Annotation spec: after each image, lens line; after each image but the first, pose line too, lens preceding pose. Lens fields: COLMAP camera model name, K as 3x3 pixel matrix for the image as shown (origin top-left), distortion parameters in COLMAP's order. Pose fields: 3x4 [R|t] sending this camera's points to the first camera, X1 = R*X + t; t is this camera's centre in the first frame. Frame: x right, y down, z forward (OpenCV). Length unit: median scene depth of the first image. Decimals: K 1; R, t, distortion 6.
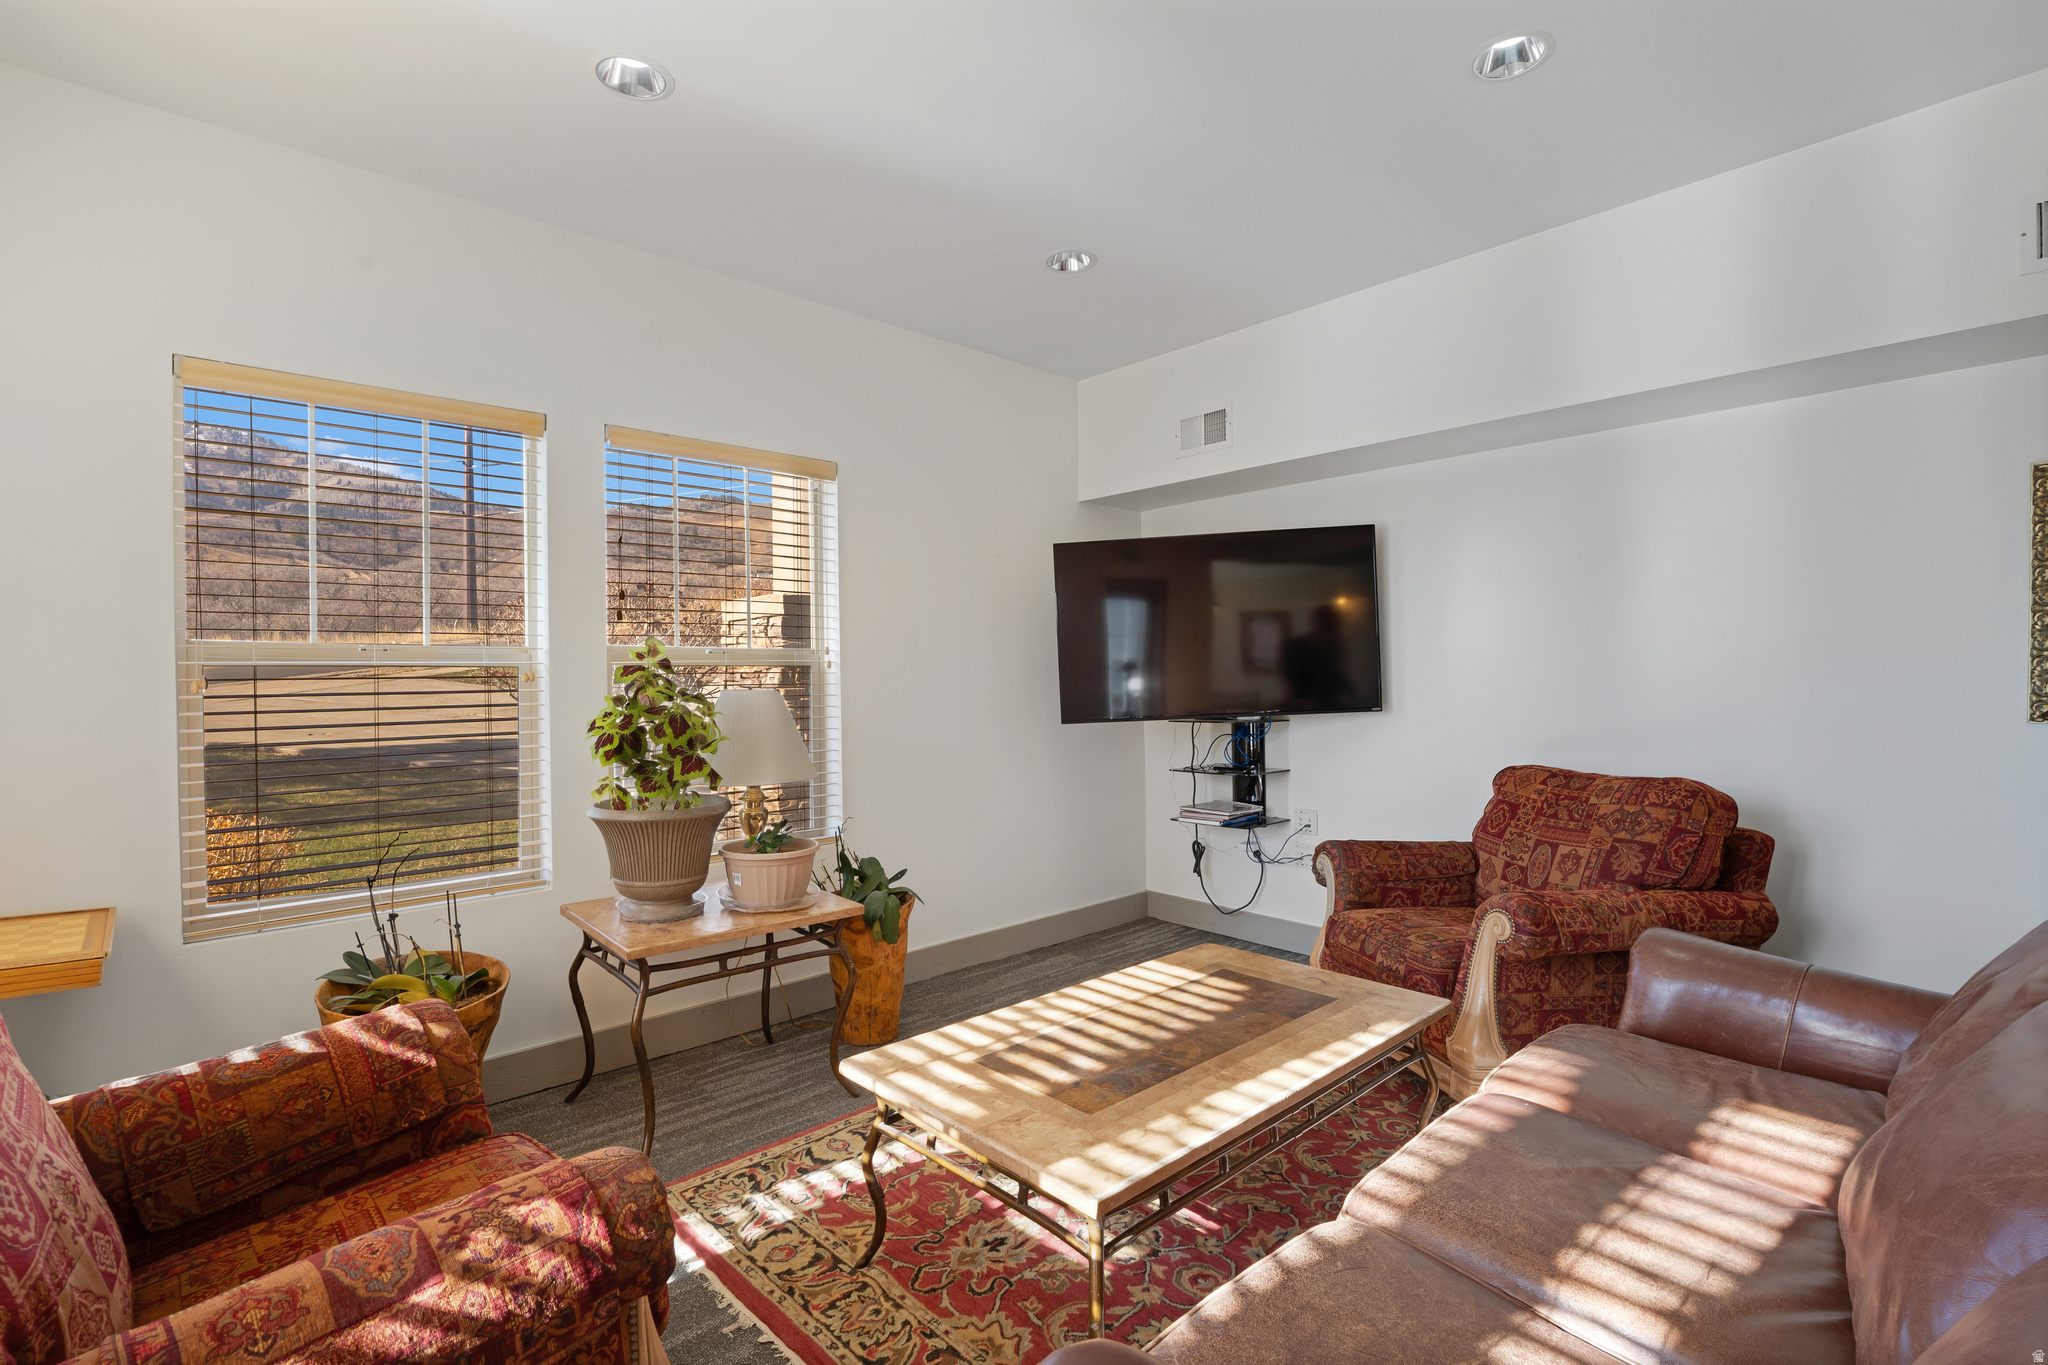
lens RADIAL K [[940.7, 0, 1014.9], [0, 940.7, 679.0], [0, 0, 1]] dist [-0.002163, -0.000277]
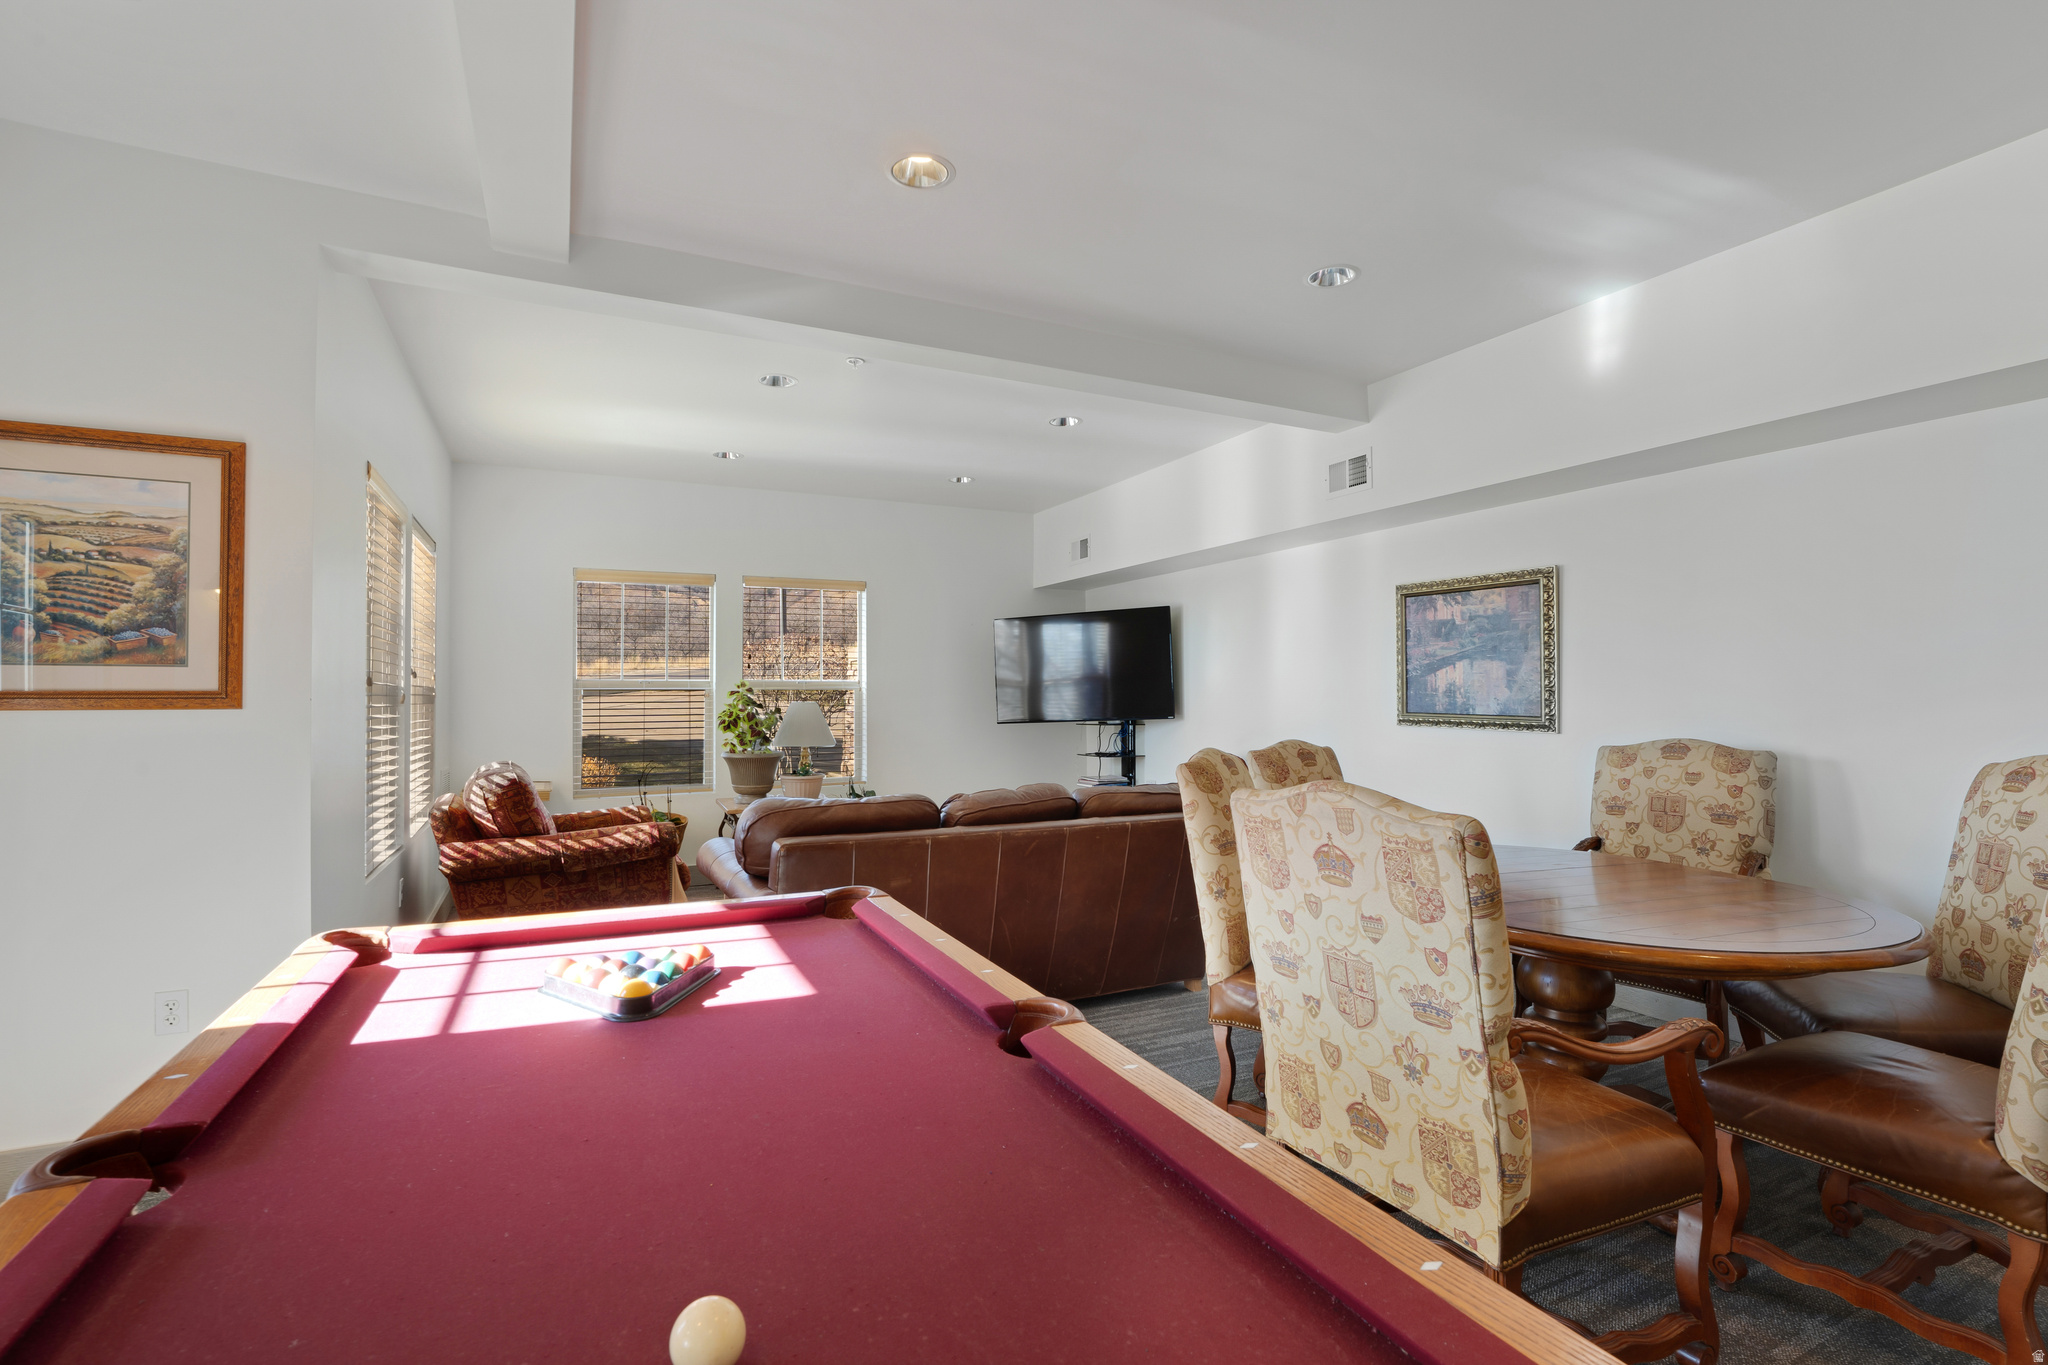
lens RADIAL K [[951.5, 0, 1024.0], [0, 951.5, 682.5], [0, 0, 1]] dist [-0.001364, -0.000123]
pose [[0.959048, 0.002648, -0.283231, 0.826107], [-0.007231, 0.999859, -0.015139, -0.003059], [0.283151, 0.016567, 0.958932, -0.921524]]
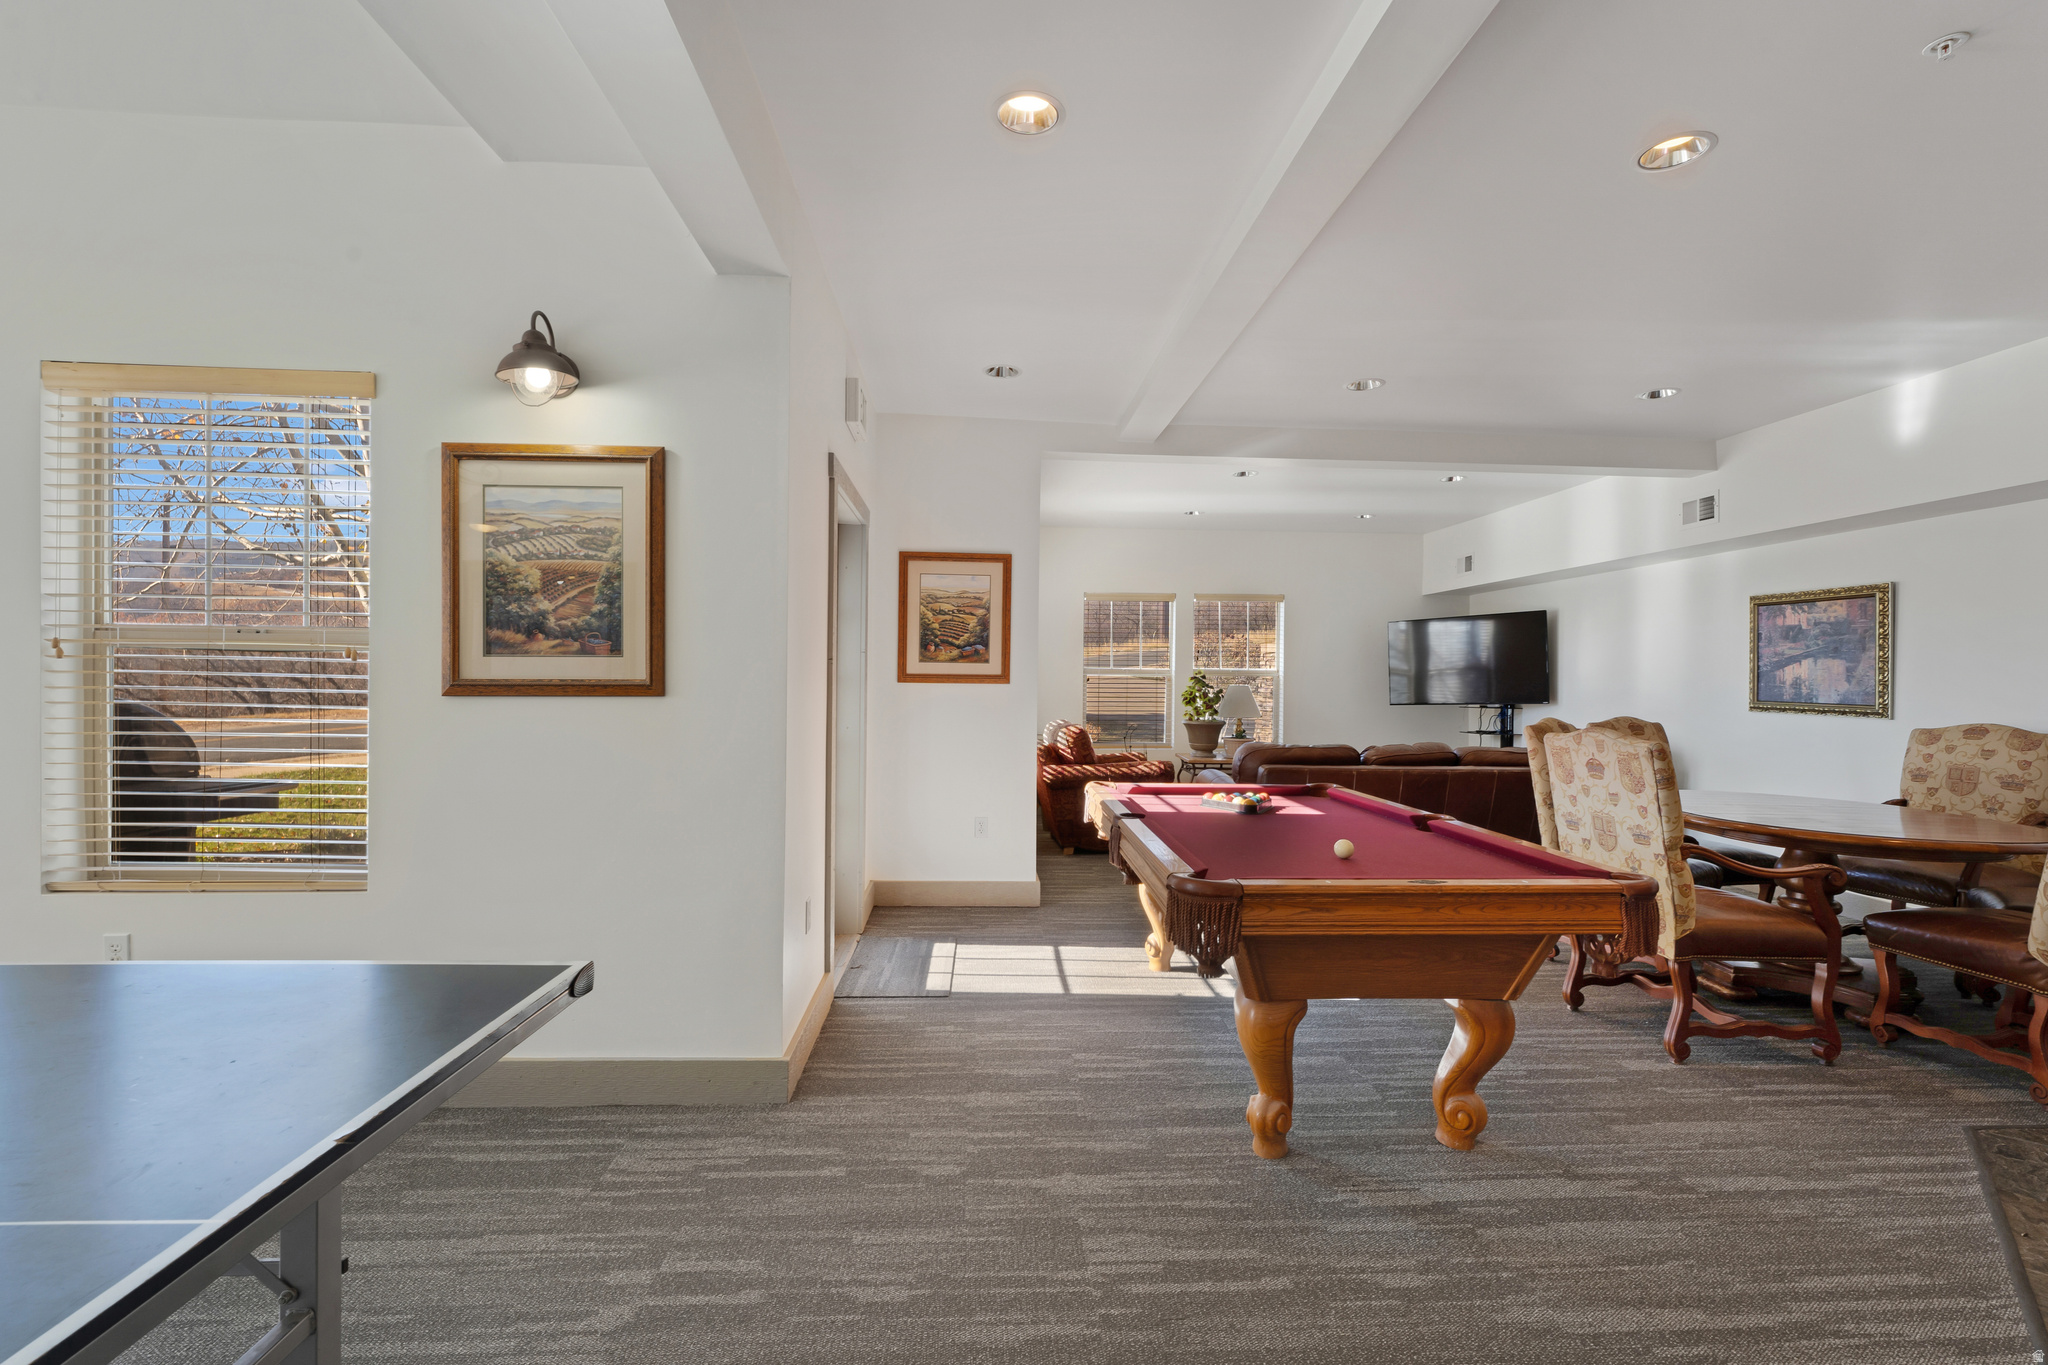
lens RADIAL K [[940.7, 0, 1014.9], [0, 940.7, 679.0], [0, 0, 1]] dist [-0.002163, -0.000277]
pose [[0.778985, 0.016808, -0.626817, 1.025136], [-0.019980, 0.999798, 0.001980, 0.000631], [0.626724, 0.010981, 0.779164, -1.715168]]
